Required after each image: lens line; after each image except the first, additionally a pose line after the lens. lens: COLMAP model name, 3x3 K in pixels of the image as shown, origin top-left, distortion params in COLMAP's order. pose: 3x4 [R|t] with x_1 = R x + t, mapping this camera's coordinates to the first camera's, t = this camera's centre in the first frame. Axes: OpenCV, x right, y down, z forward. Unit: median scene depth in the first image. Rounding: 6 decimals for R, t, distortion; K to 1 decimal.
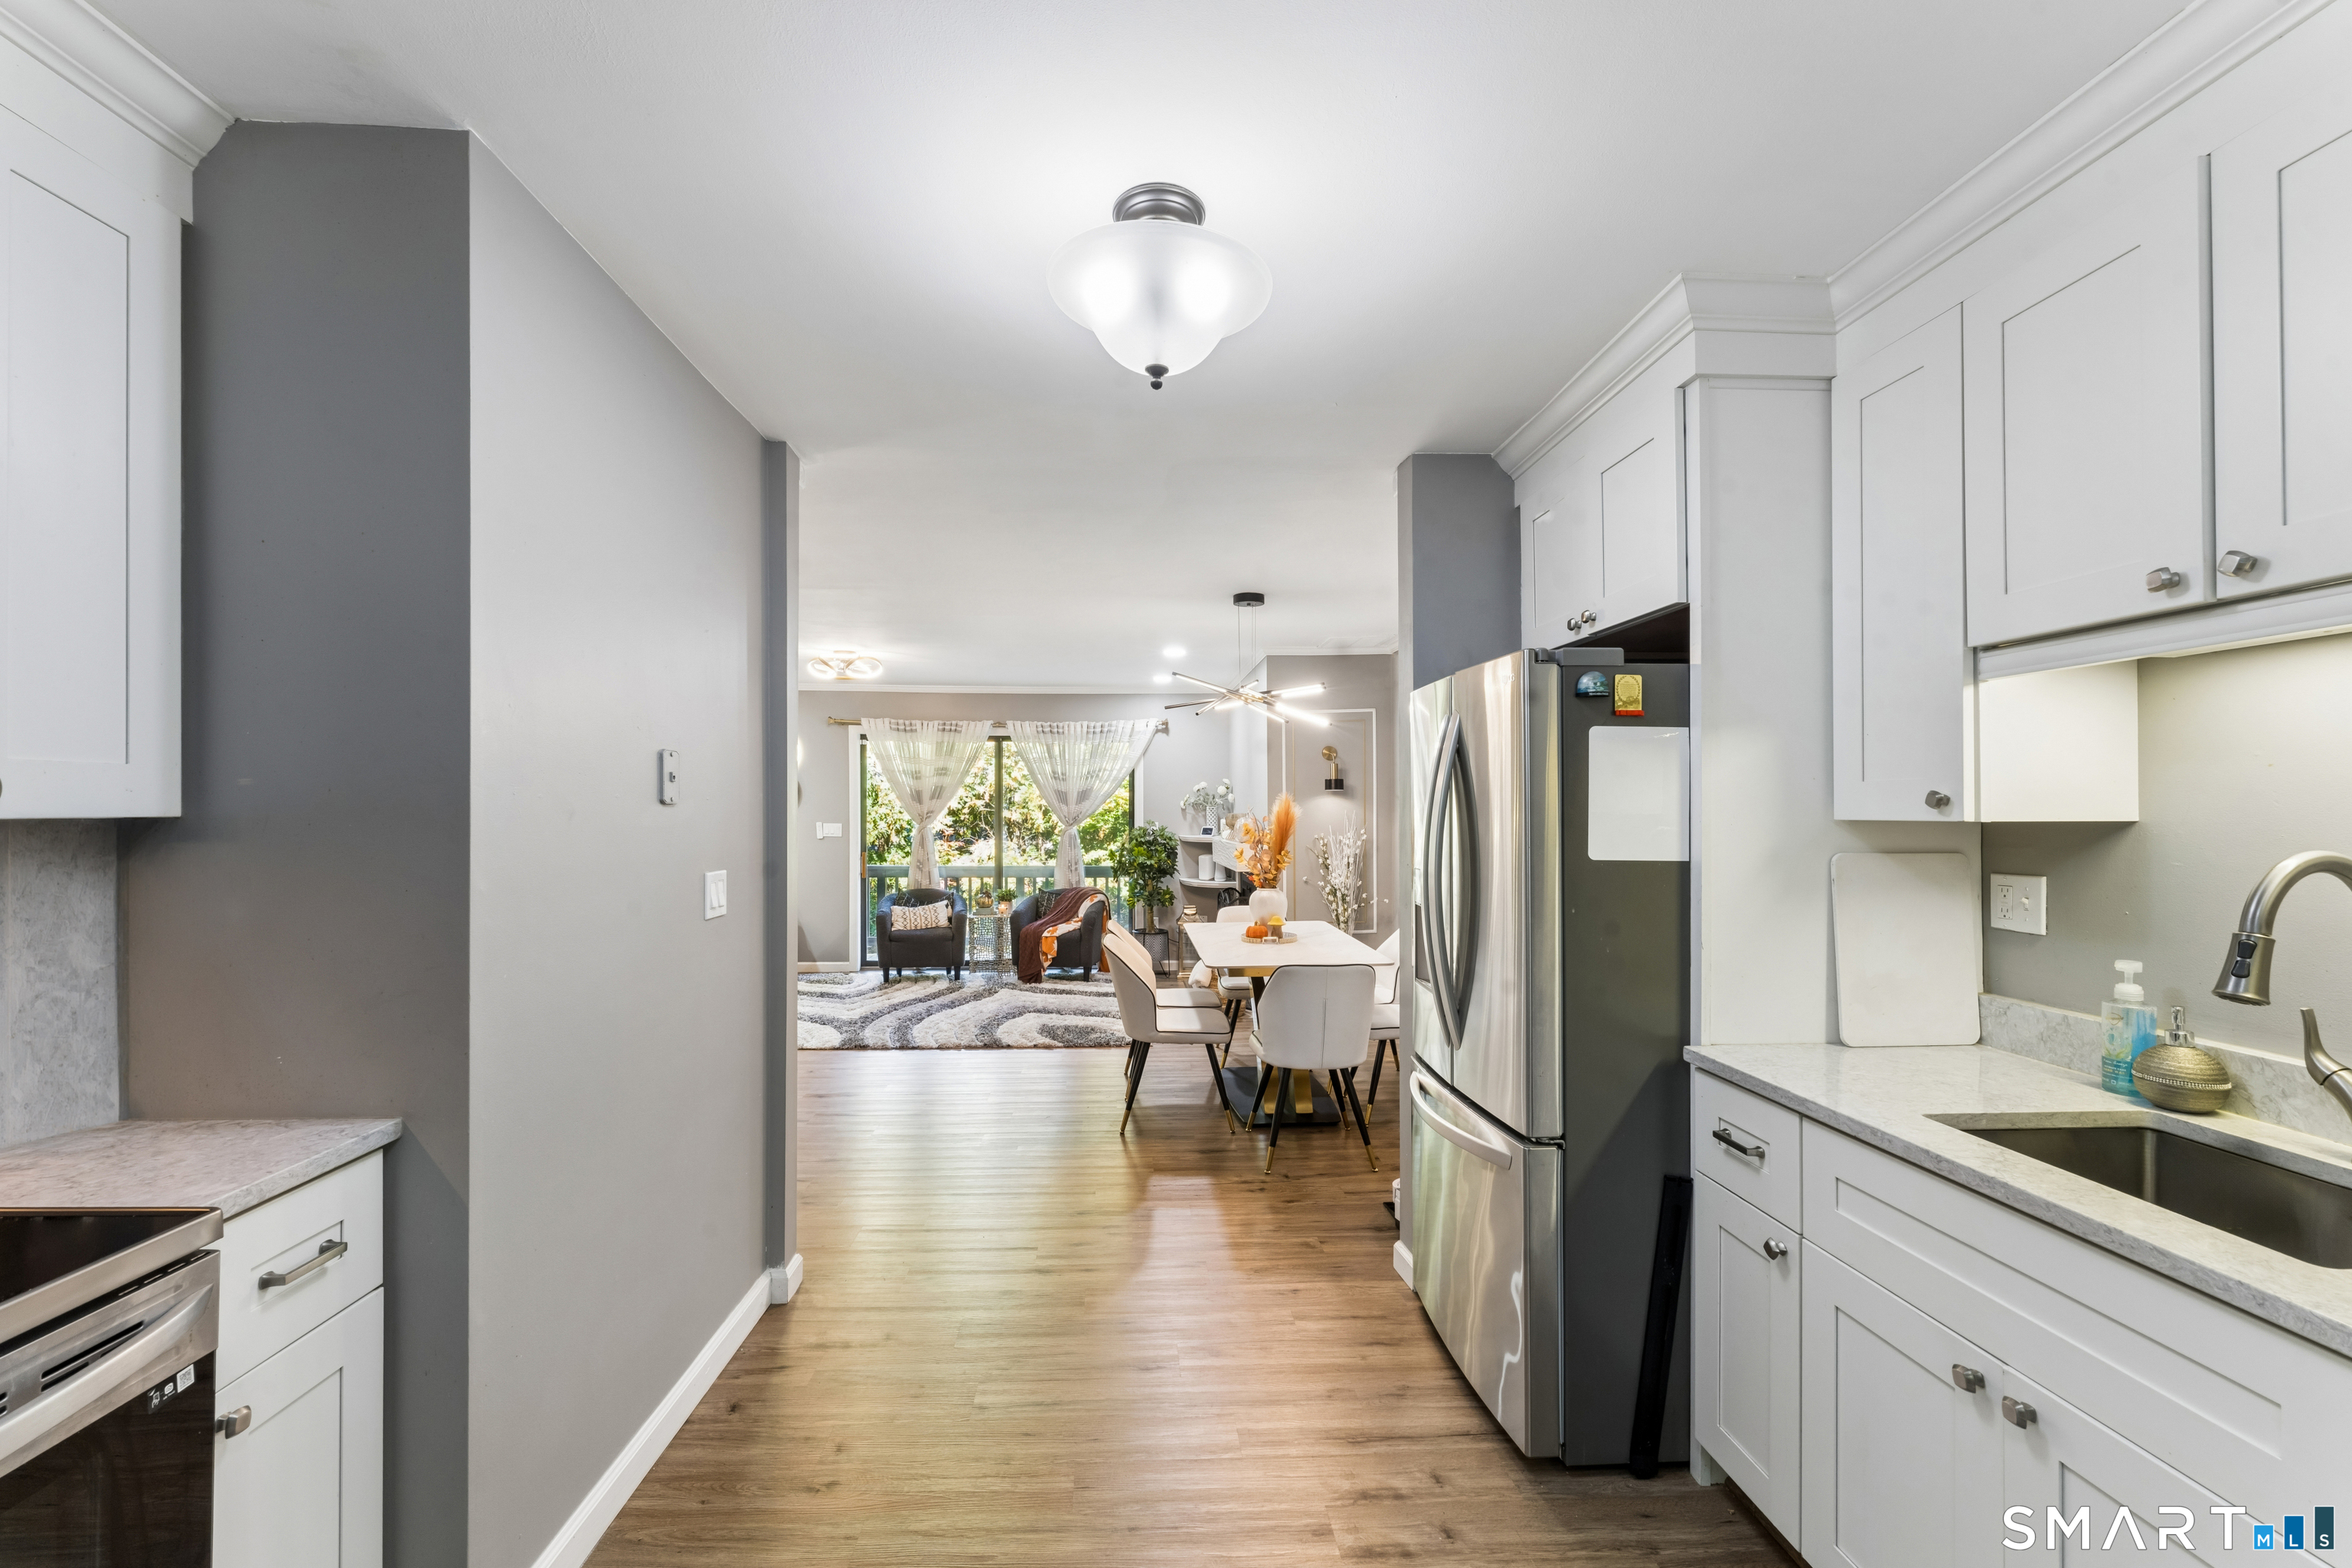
lens RADIAL K [[978.1, 0, 1176.0], [0, 978.1, 784.0], [0, 0, 1]] dist [-0.001277, -0.000076]
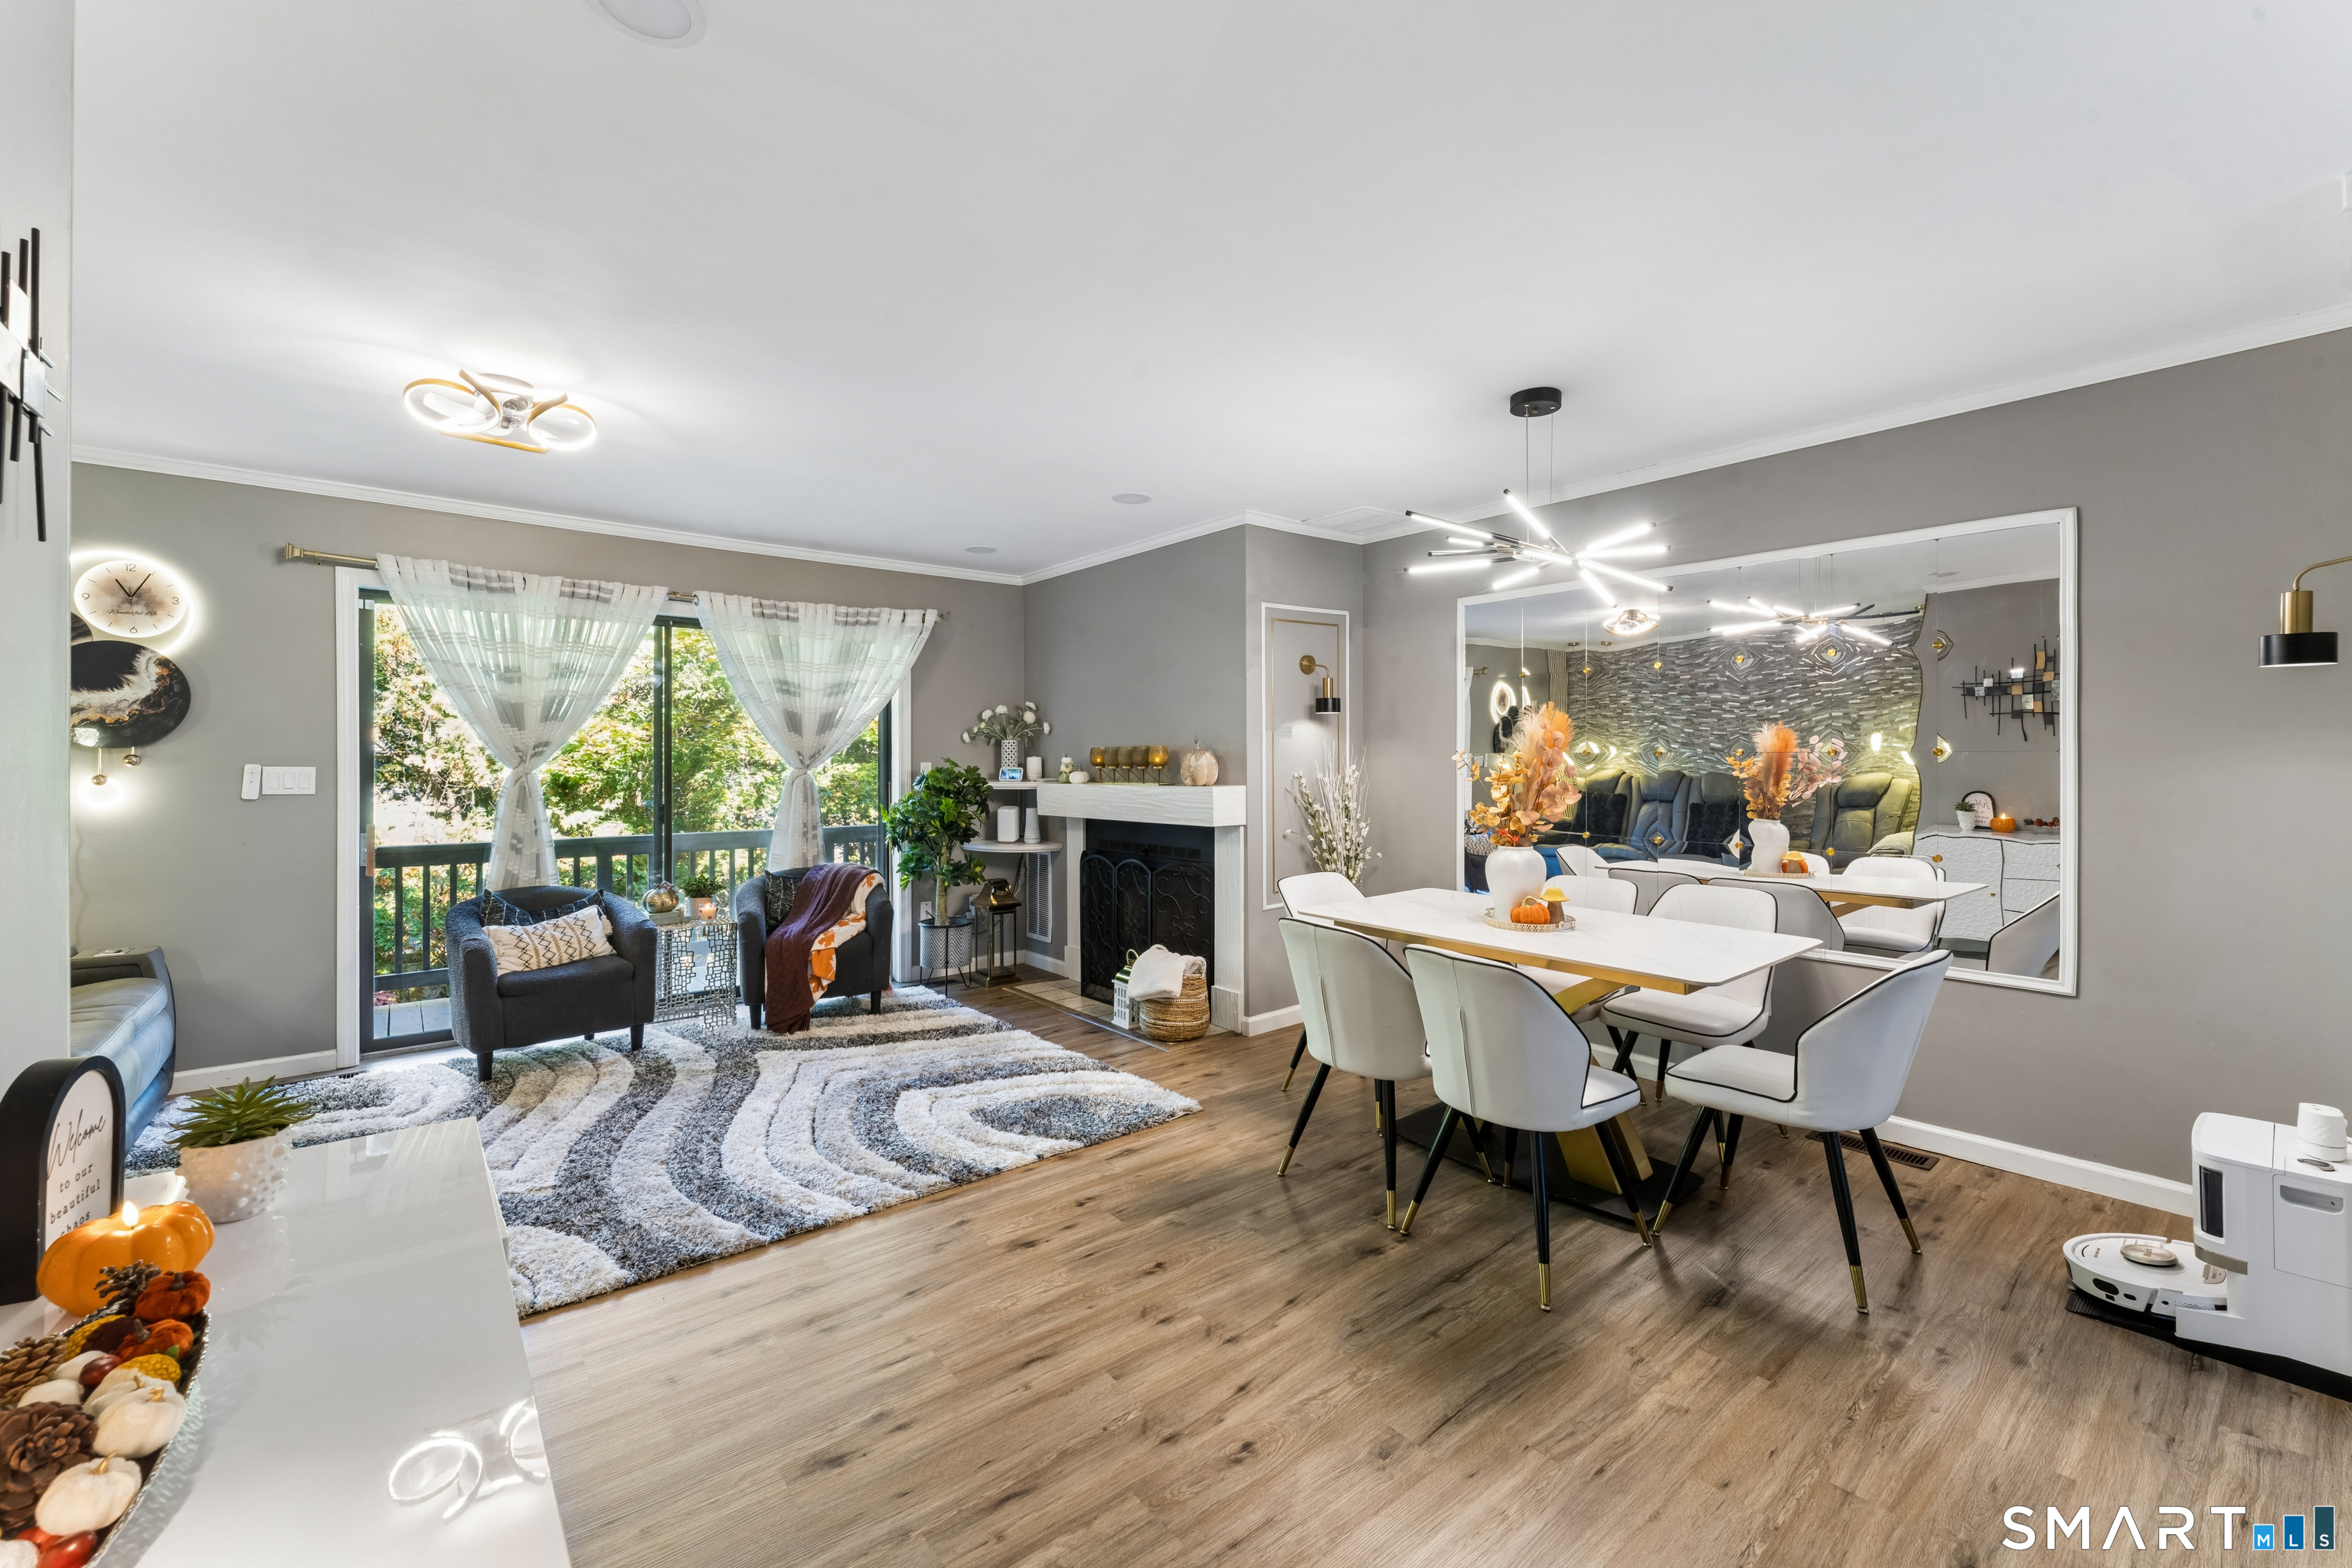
lens RADIAL K [[947.7, 0, 1187.4], [0, 947.7, 754.3], [0, 0, 1]] dist [-0.001285, -0.000043]
pose [[0.807128, 0.001668, 0.590374, -0.274878], [-0.012709, 0.999813, 0.014550, 0.022079], [-0.590239, -0.019247, 0.806999, 0.370103]]
